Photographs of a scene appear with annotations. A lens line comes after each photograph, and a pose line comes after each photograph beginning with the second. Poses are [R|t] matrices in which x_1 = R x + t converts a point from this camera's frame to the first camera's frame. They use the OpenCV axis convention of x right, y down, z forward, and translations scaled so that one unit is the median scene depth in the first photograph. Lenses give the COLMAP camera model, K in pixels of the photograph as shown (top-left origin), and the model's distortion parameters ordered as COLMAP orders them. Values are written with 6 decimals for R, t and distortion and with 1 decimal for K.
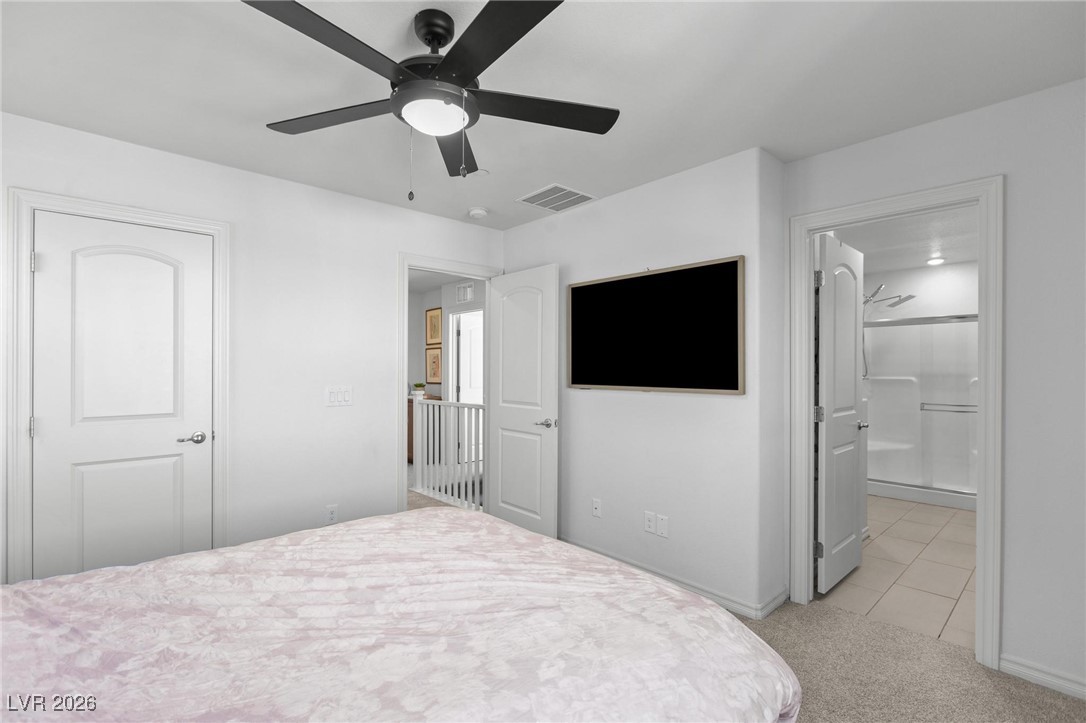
lens RADIAL K [[500.9, 0, 537.6], [0, 500.9, 362.1], [0, 0, 1]] dist [-0.008857, 0.000090]
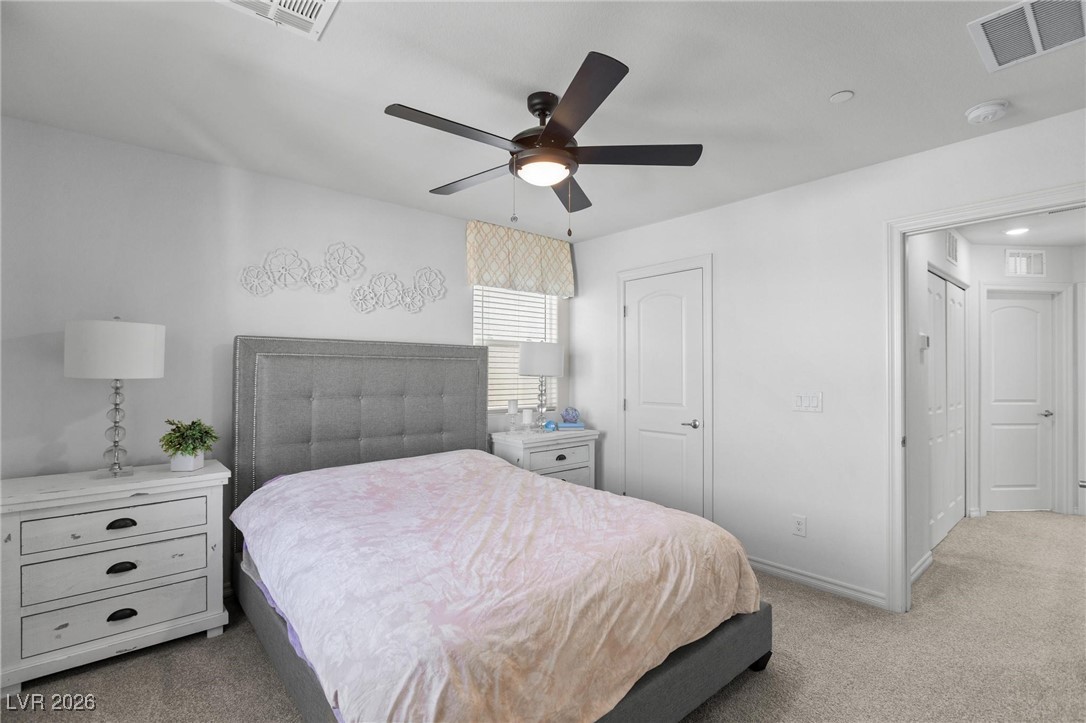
lens RADIAL K [[500.9, 0, 537.7], [0, 500.9, 360.3], [0, 0, 1]] dist [-0.008857, 0.000090]
pose [[-0.034870, -0.024796, -0.999084, 1.398087], [0.012784, 0.999599, -0.025255, 0.024482], [0.999310, -0.013653, -0.034539, 1.349808]]
